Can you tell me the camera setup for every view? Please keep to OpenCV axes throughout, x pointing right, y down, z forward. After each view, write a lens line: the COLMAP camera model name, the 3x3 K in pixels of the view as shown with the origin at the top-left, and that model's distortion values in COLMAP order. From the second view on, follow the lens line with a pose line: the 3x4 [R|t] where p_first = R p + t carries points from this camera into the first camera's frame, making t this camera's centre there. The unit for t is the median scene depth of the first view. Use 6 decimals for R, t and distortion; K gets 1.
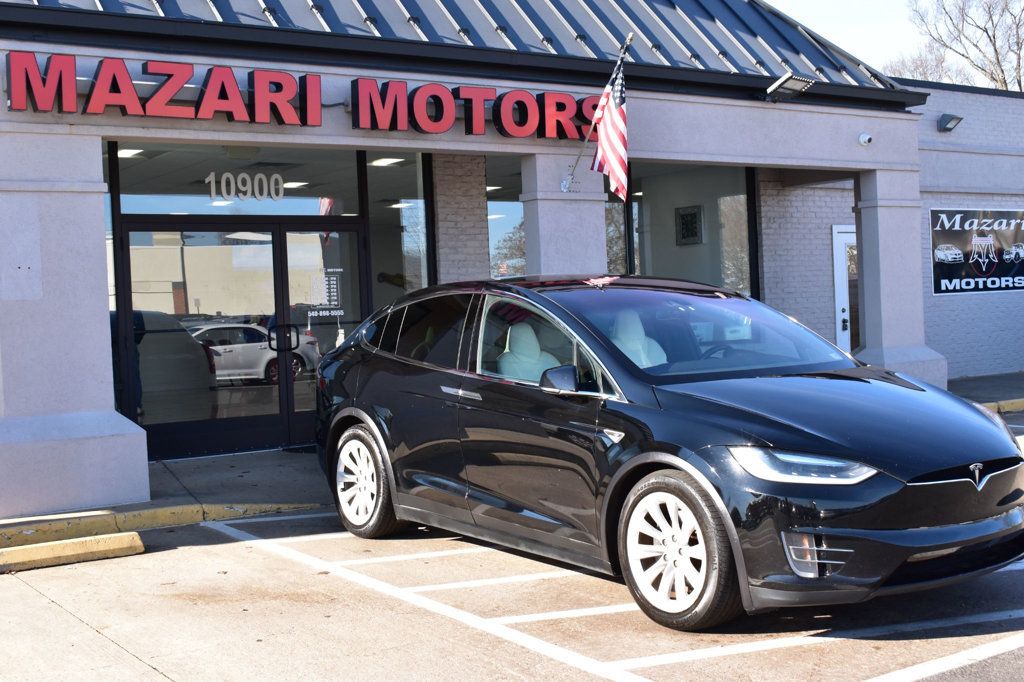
lens RADIAL K [[1282.7, 0, 512.0], [0, 1282.7, 341.0], [0, 0, 1]] dist [-0.005019, 0.000571]
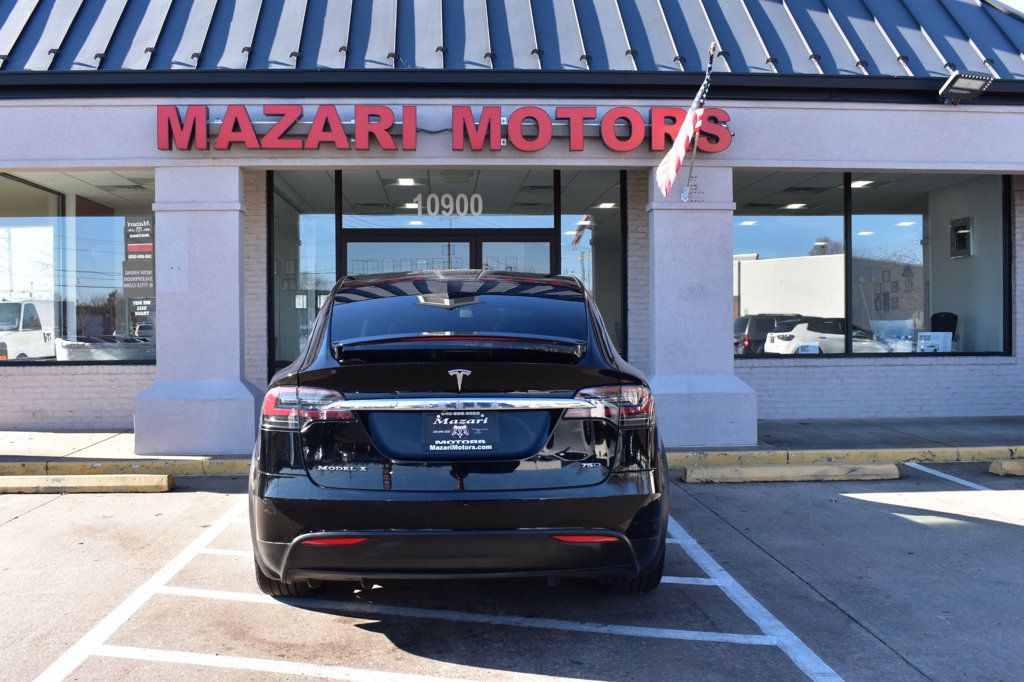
lens RADIAL K [[1028.2, 0, 512.0], [0, 1028.2, 341.0], [0, 0, 1]] dist [-0.063371, -0.015063]
pose [[0.852467, 0.045032, -0.520838, 0.405056], [-0.042390, 0.998957, 0.016991, -0.012655], [0.521060, 0.007594, 0.853486, 0.241373]]
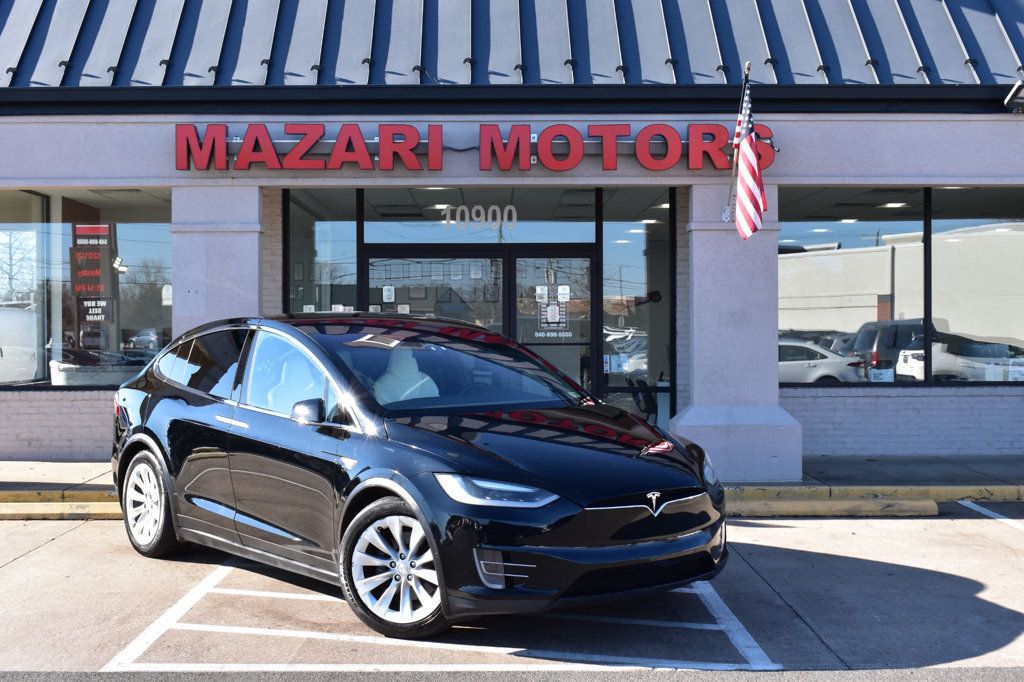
lens RADIAL K [[1418.9, 0, 512.0], [0, 1418.9, 341.0], [0, 0, 1]] dist [-0.013056, -0.022821]
pose [[0.823134, 0.044123, -0.566131, 0.590796], [-0.046230, 0.998874, 0.010633, -0.032381], [0.565963, 0.017420, 0.824247, 0.012195]]
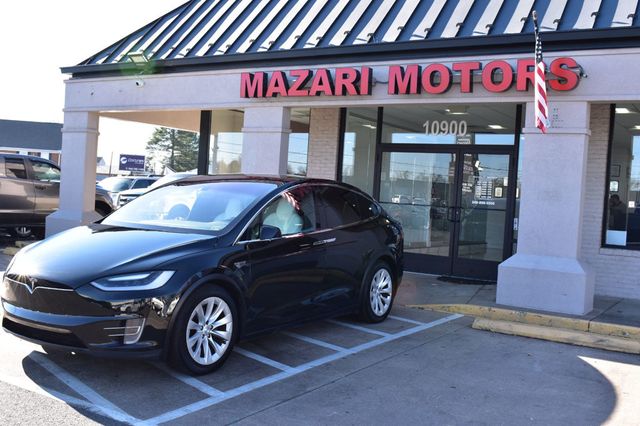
lens RADIAL K [[716.7, 0, 320.2], [0, 716.7, 197.6], [0, 0, 1]] dist [-0.029290, -0.021300]
pose [[0.379931, 0.068703, -0.922460, 0.759084], [-0.100201, 0.994427, 0.032793, -0.045231], [0.919572, 0.079972, 0.384697, 0.532625]]
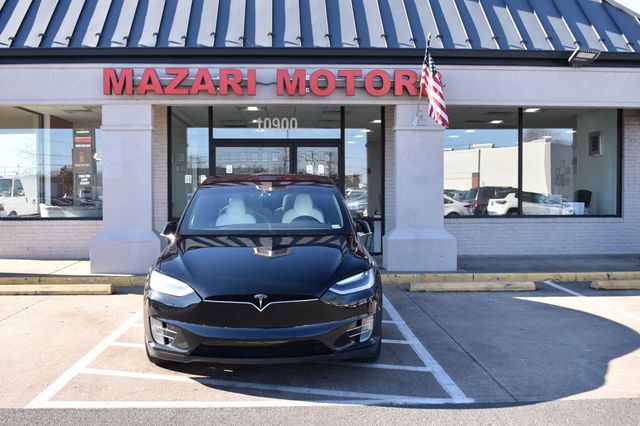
lens RADIAL K [[688.7, 0, 320.0], [0, 688.7, 213.0], [0, 0, 1]] dist [-0.055138, -0.014363]
pose [[0.844639, 0.058384, -0.532144, 0.493049], [-0.047189, 0.998286, 0.034627, -0.025949], [0.533253, -0.004137, 0.845946, 0.149063]]
